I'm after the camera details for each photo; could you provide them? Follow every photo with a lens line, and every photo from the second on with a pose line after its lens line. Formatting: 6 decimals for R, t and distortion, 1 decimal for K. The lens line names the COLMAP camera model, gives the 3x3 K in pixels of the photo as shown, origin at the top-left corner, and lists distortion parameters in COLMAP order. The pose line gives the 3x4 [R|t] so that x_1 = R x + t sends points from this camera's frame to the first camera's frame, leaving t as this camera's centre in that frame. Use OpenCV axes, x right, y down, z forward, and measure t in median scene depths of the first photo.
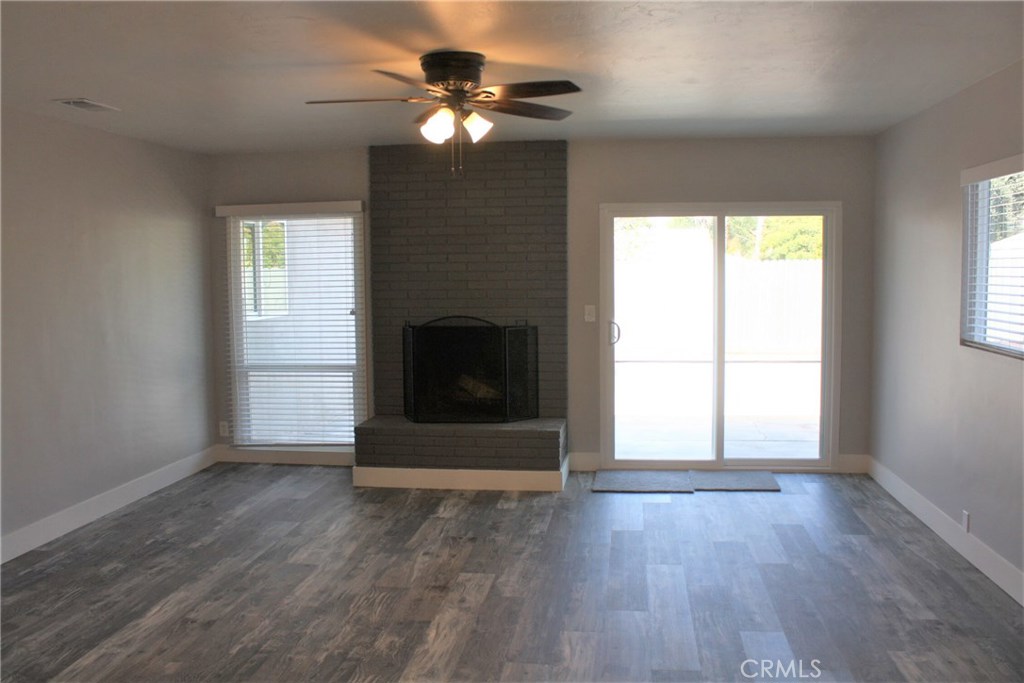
lens RADIAL K [[857.0, 0, 505.6], [0, 857.0, 340.1], [0, 0, 1]] dist [-0.141831, 0.110958]
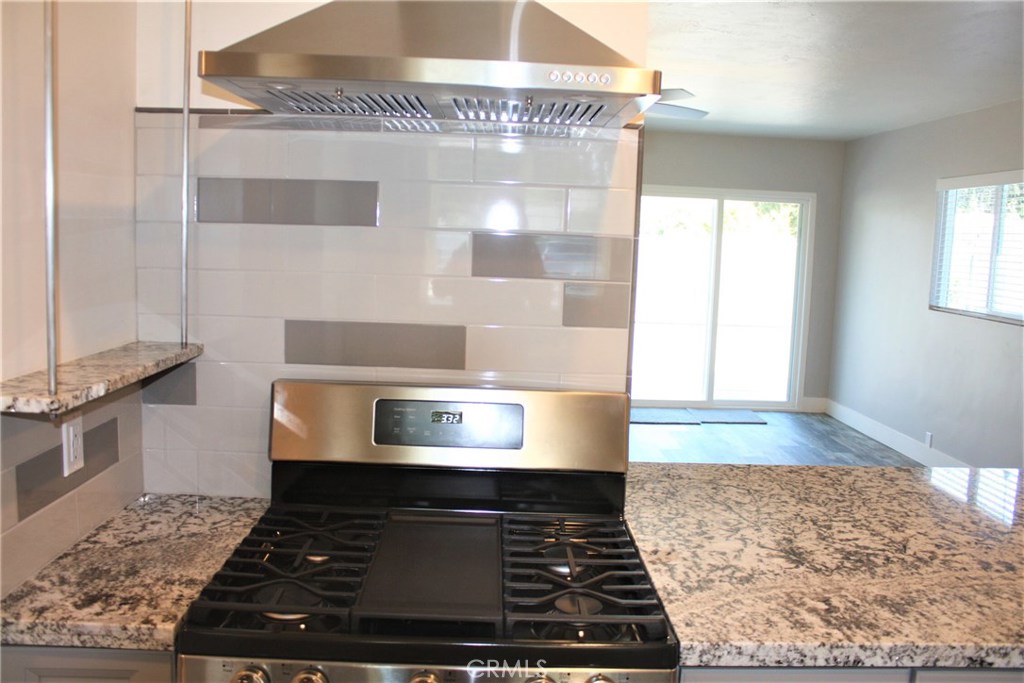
lens RADIAL K [[857.0, 0, 512.5], [0, 857.0, 337.1], [0, 0, 1]] dist [-0.141831, 0.110958]
pose [[0.984339, 0.026088, 0.174345, -0.415983], [-0.032414, 0.998912, 0.033534, 0.032469], [-0.173280, -0.038660, 0.984113, -0.252629]]
